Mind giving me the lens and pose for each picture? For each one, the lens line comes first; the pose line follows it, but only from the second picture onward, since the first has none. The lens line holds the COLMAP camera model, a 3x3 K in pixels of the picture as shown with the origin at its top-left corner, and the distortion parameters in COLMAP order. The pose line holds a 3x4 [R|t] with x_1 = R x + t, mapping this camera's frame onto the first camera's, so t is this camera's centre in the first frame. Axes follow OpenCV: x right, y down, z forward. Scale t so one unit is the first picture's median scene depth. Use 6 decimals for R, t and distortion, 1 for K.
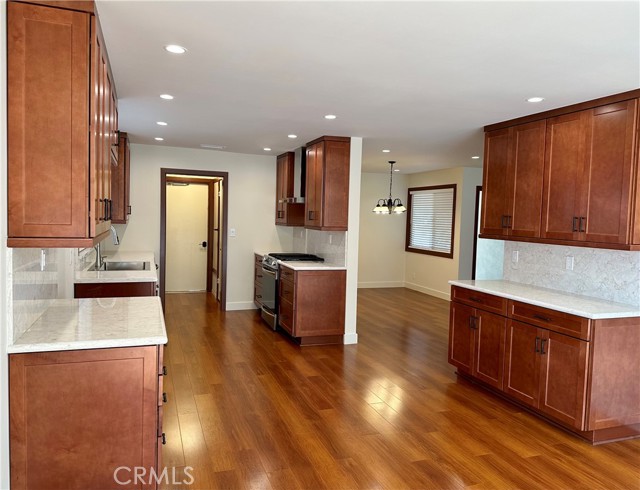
lens RADIAL K [[476.9, 0, 320.0], [0, 476.9, 245.0], [0, 0, 1]] dist [0.044965, -0.003512]
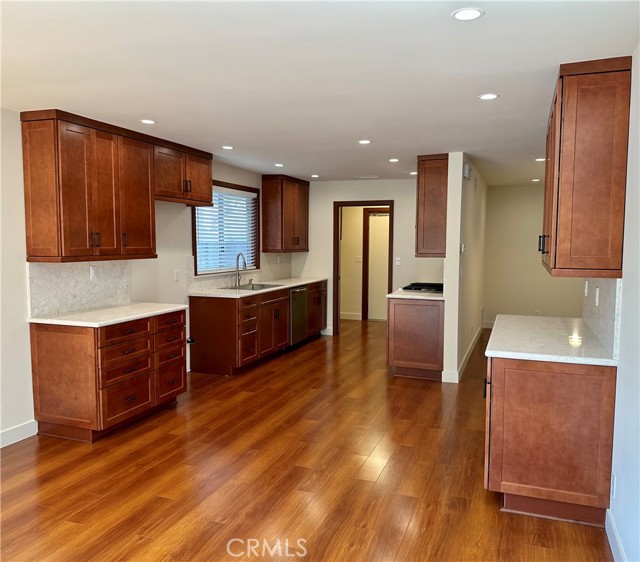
lens RADIAL K [[546.1, 0, 319.9], [0, 546.1, 283.5], [0, 0, 1]] dist [0.137176, -0.003185]
pose [[0.763534, 0.024326, -0.645309, 0.909616], [-0.021828, 0.999691, 0.011858, 0.021754], [0.645398, 0.005032, 0.763829, 0.071897]]
